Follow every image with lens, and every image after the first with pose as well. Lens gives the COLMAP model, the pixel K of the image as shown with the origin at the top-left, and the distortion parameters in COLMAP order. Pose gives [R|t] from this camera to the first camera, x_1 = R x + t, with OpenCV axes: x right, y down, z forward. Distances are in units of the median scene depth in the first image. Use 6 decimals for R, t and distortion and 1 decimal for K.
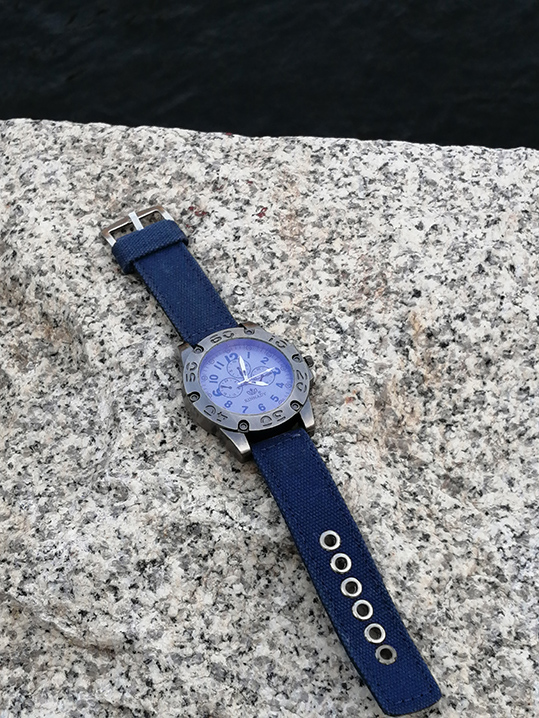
lens RADIAL K [[1519.3, 0, 271.1], [0, 1519.3, 359.4], [0, 0, 1]] dist [0.131638, 0.000000]
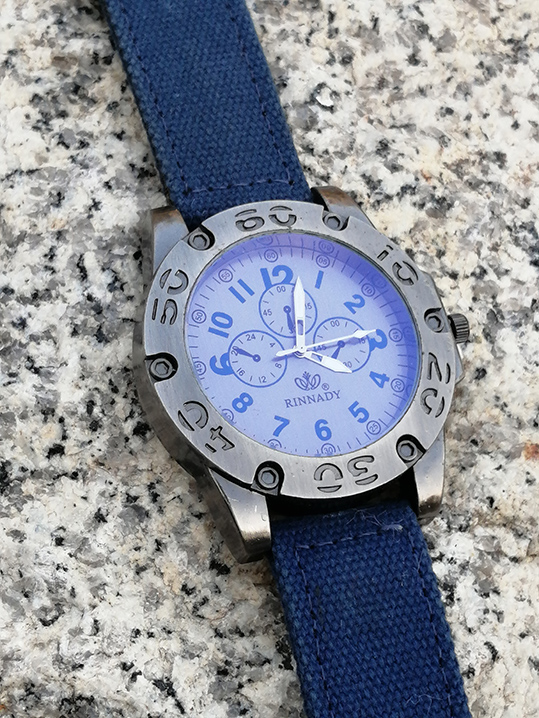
lens RADIAL K [[1519.3, 0, 265.2], [0, 1519.3, 358.0], [0, 0, 1]] dist [0.131638, 0.000000]
pose [[0.967574, 0.244050, 0.065112, -0.049579], [-0.252071, 0.949427, 0.187214, -0.054518], [-0.016129, -0.197557, 0.980159, 0.608890]]
